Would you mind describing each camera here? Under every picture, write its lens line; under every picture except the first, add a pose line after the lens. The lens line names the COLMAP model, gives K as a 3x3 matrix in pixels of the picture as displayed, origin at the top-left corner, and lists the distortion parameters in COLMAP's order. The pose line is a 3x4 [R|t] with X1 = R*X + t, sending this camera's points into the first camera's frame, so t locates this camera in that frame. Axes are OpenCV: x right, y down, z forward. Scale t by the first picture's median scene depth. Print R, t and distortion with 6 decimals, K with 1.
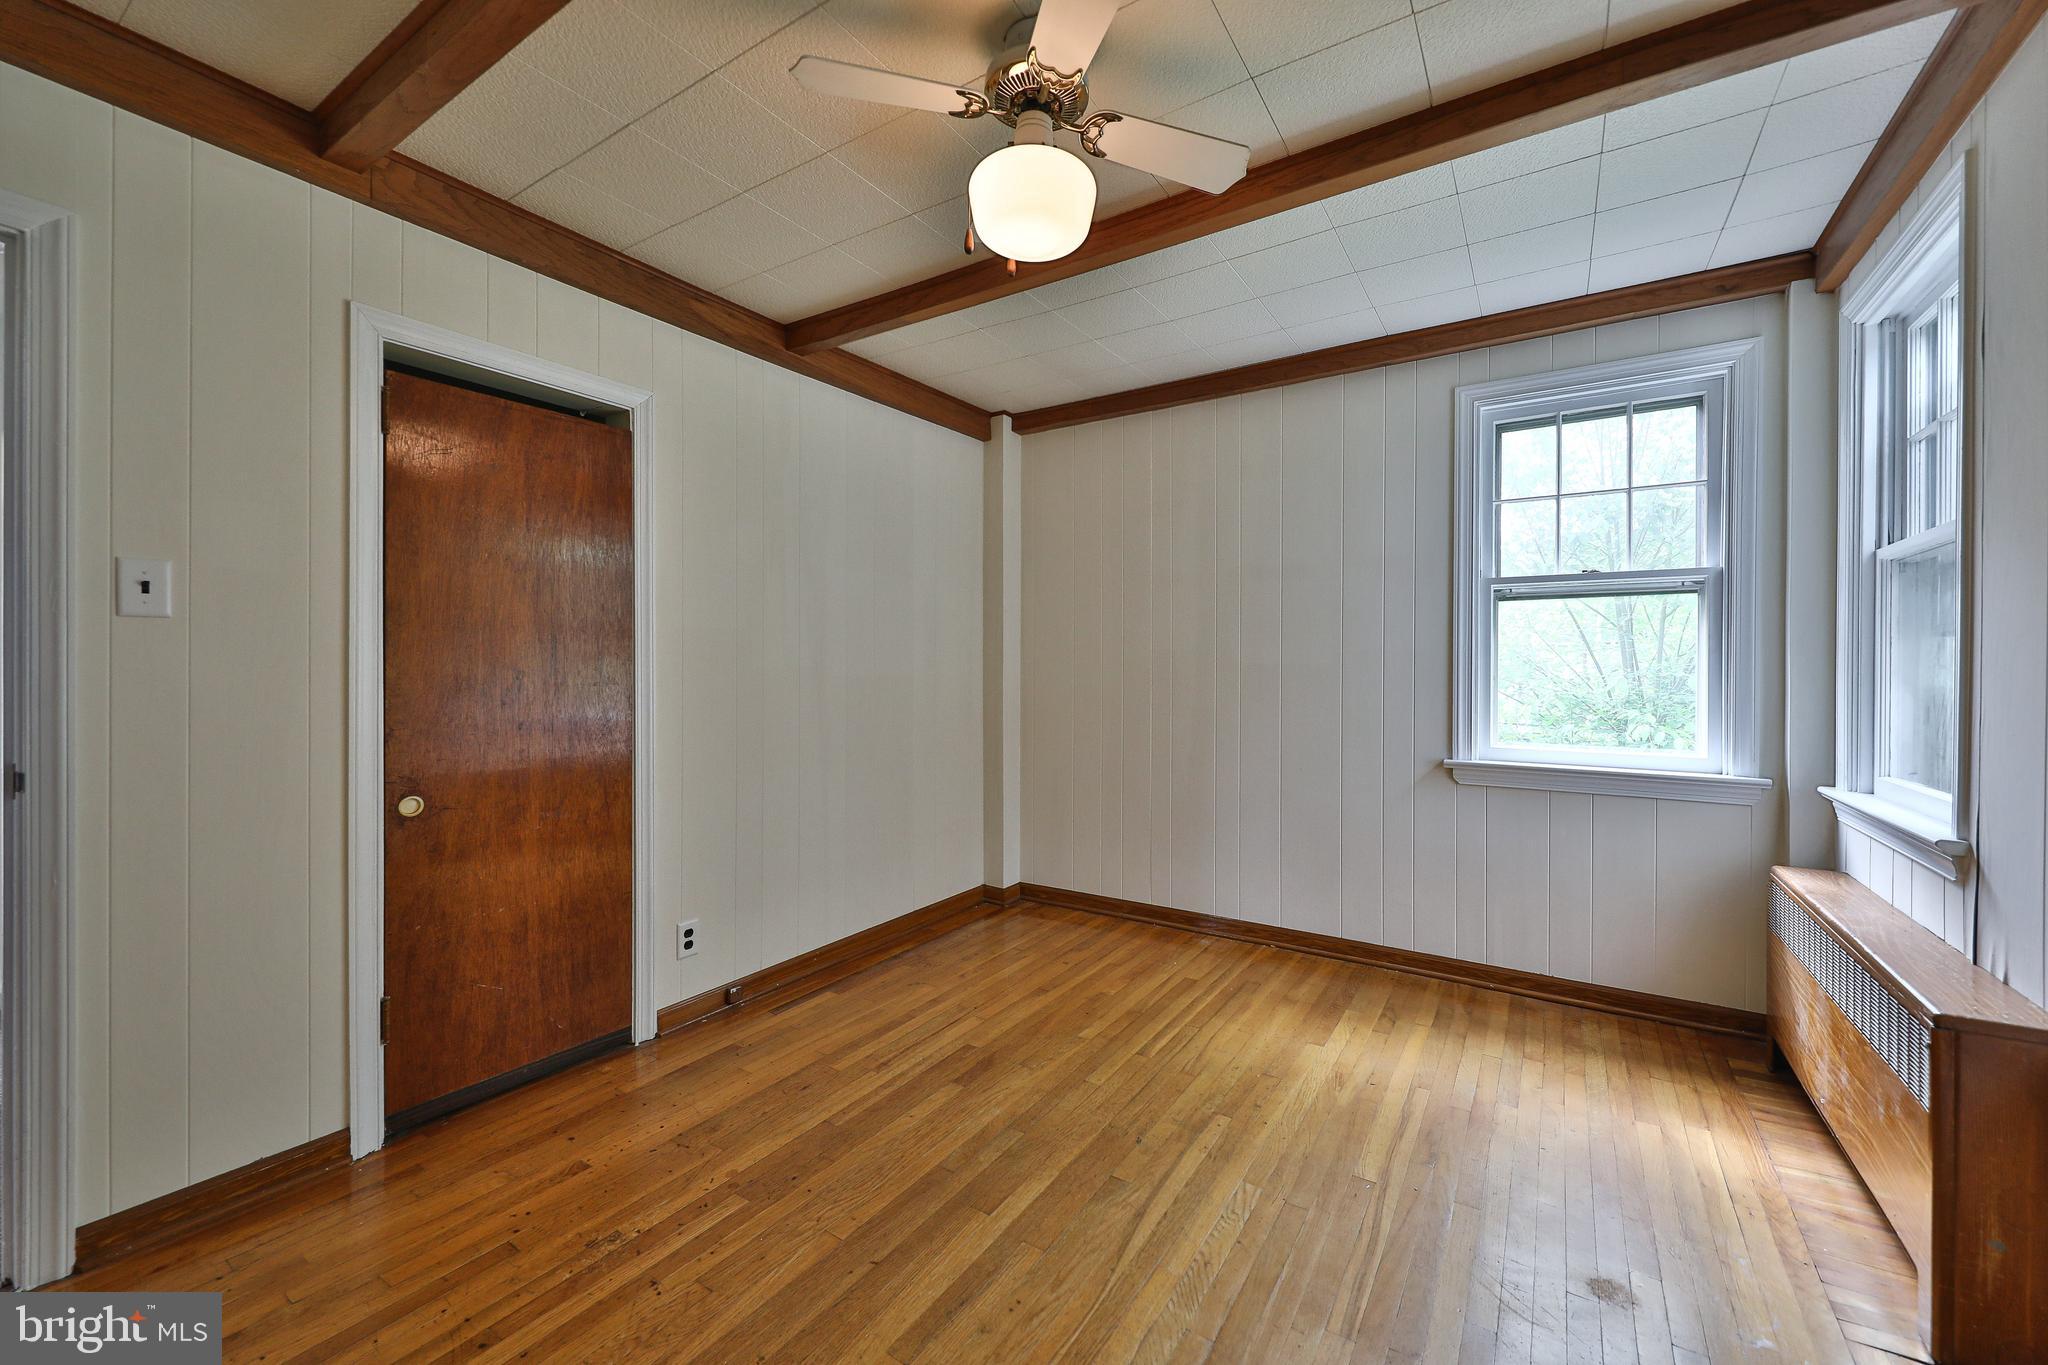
lens RADIAL K [[798.2, 0, 1052.9], [0, 798.2, 671.8], [0, 0, 1]] dist [0.009073, -0.003933]
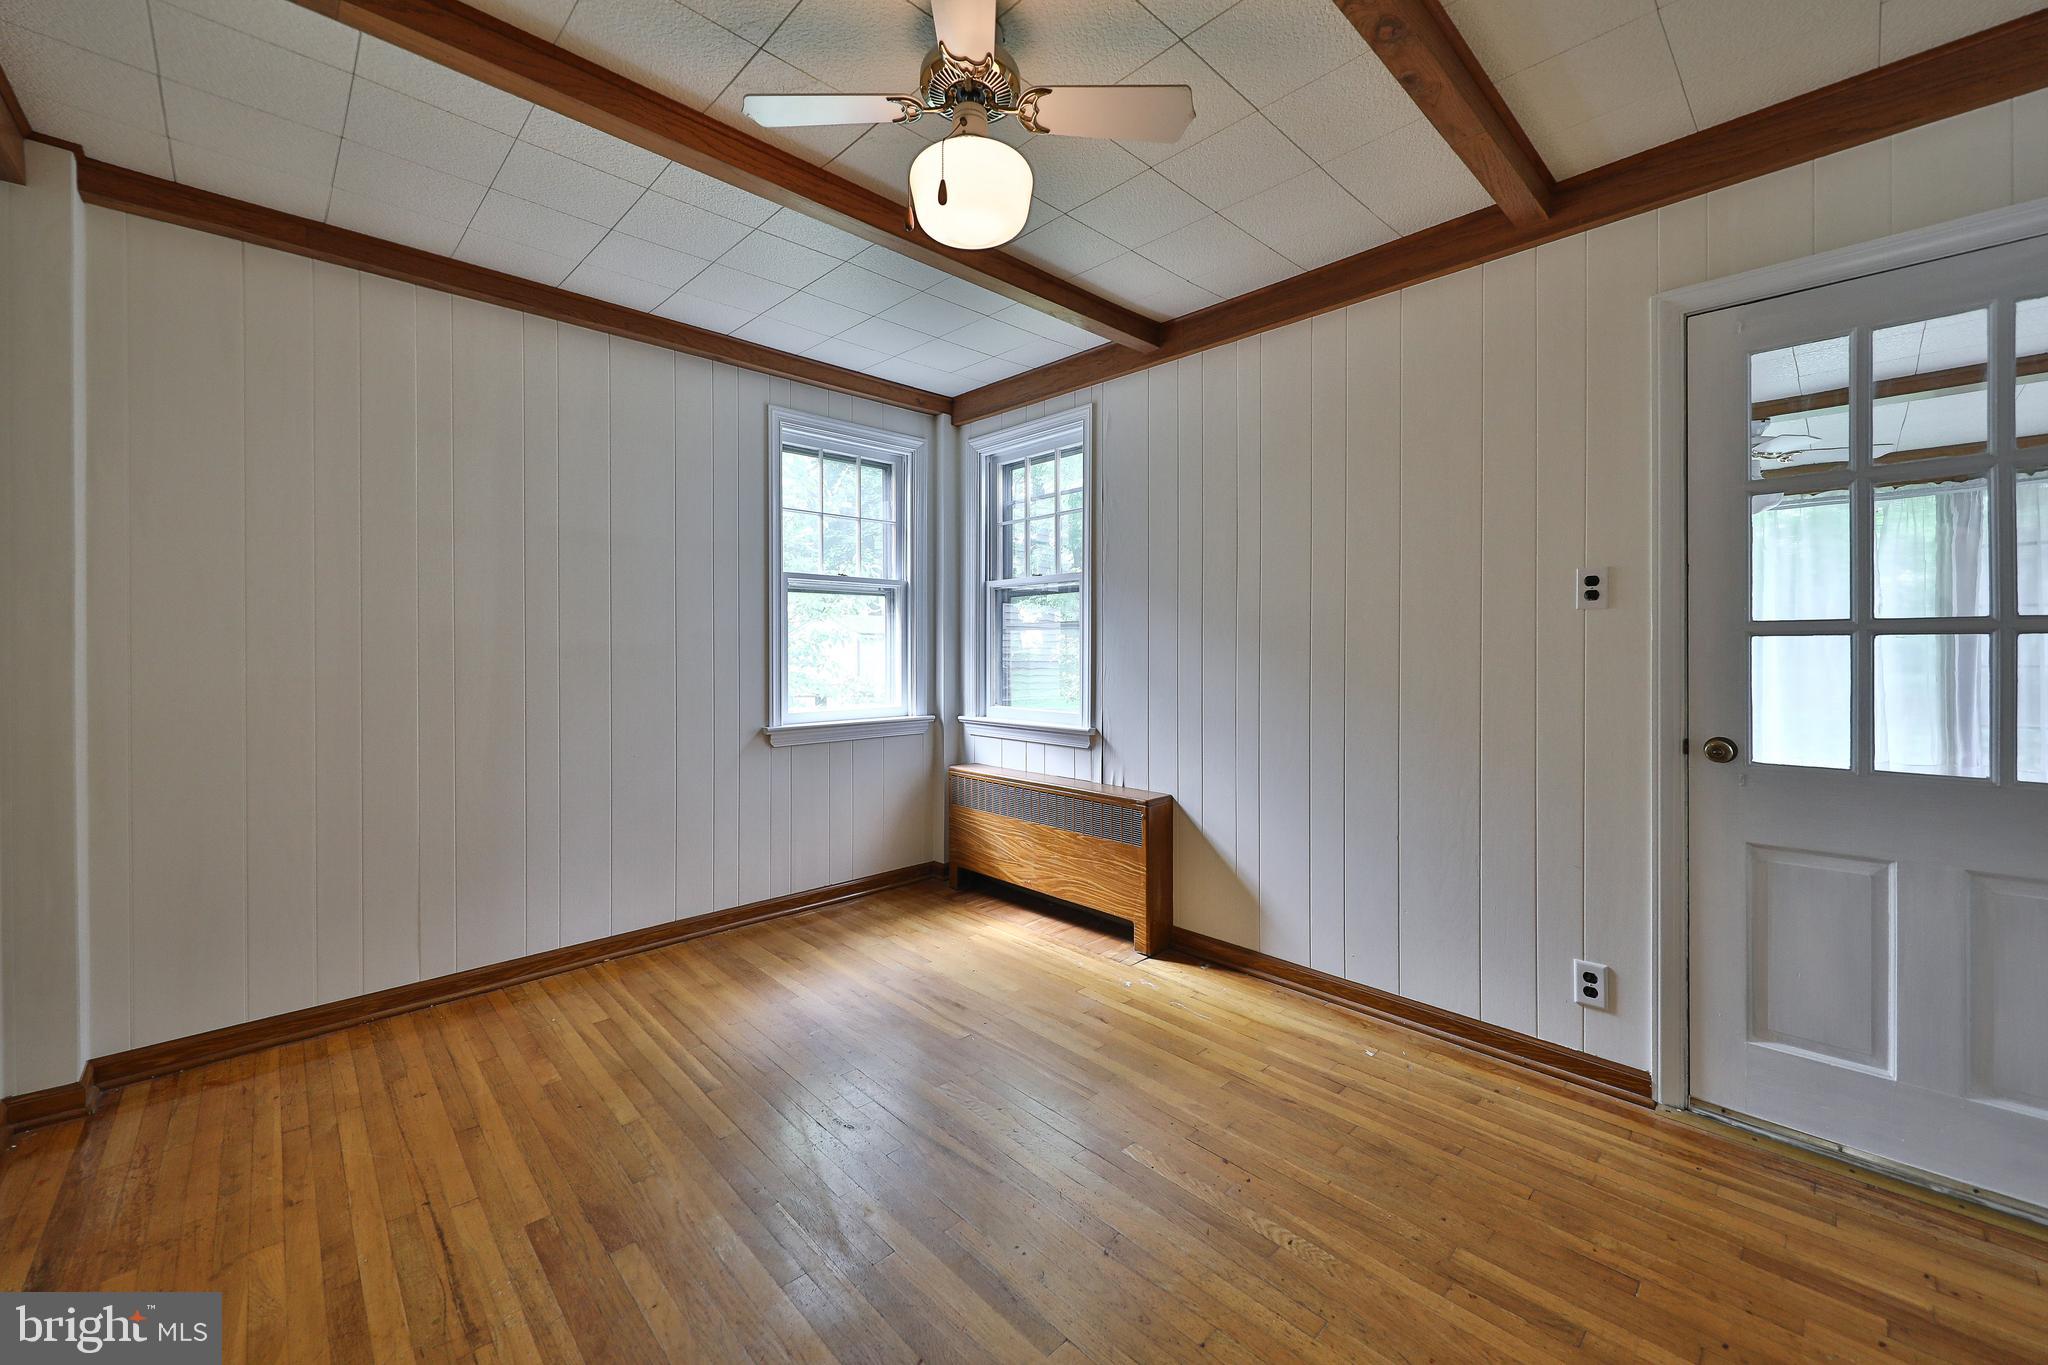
lens RADIAL K [[798.2, 0, 1030.6], [0, 798.2, 654.2], [0, 0, 1]] dist [0.009073, -0.003933]
pose [[0.232365, -0.013114, 0.972540, -0.636785], [0.005872, 0.999910, 0.012080, -0.007991], [-0.972611, 0.002904, 0.232421, 0.438847]]
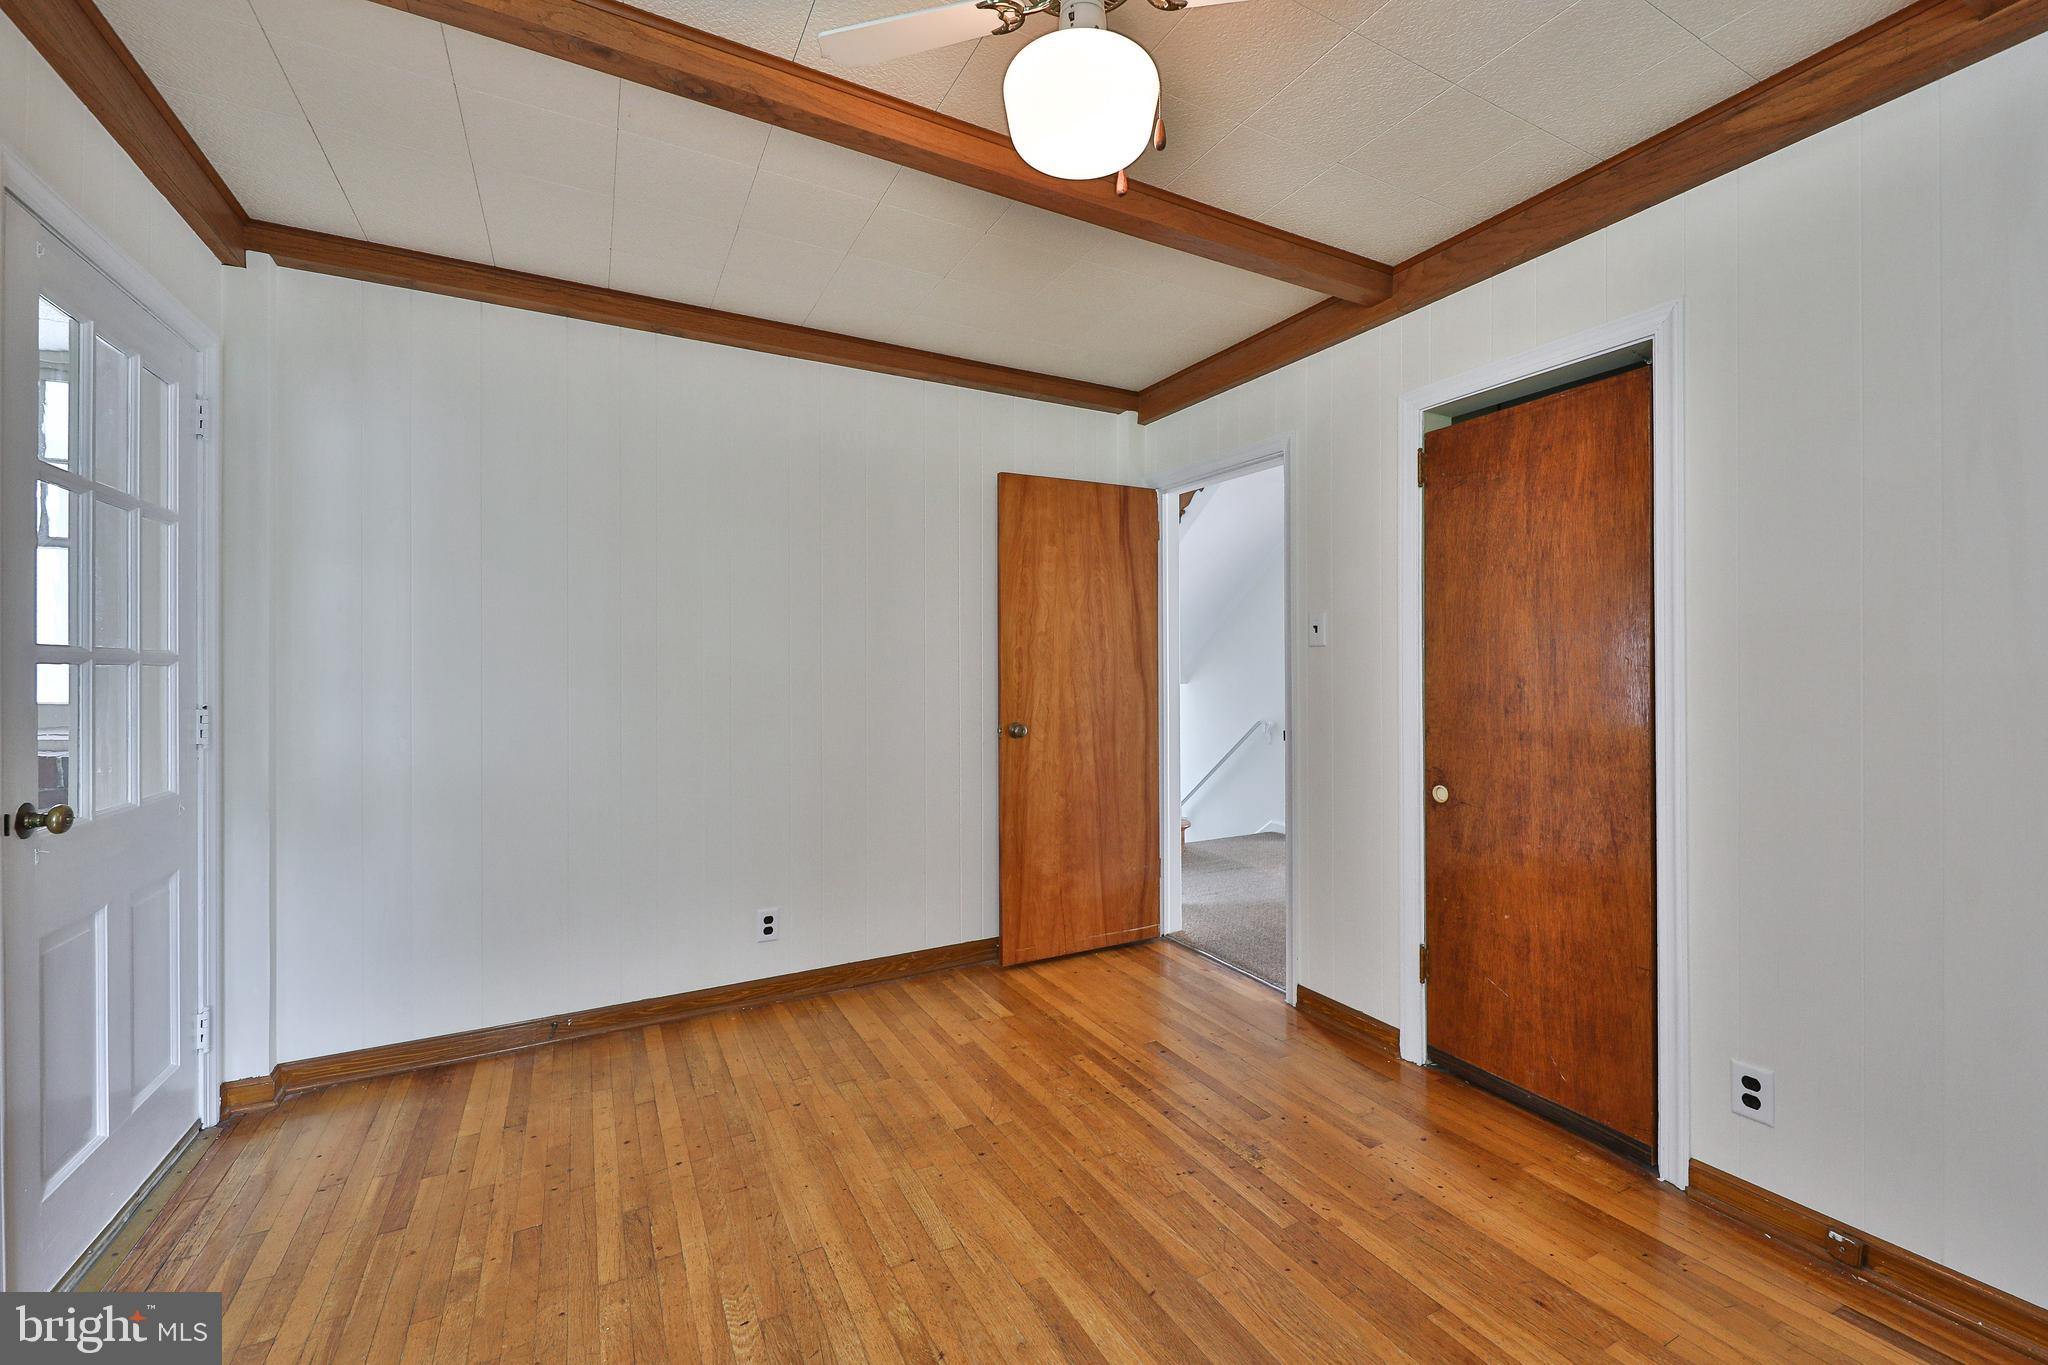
lens RADIAL K [[798.2, 0, 978.5], [0, 798.2, 669.5], [0, 0, 1]] dist [0.009073, -0.003933]
pose [[-0.526534, -0.007288, -0.850123, 0.454101], [-0.000422, 0.999965, -0.008312, -0.003987], [0.850154, -0.004018, -0.526519, 0.848408]]
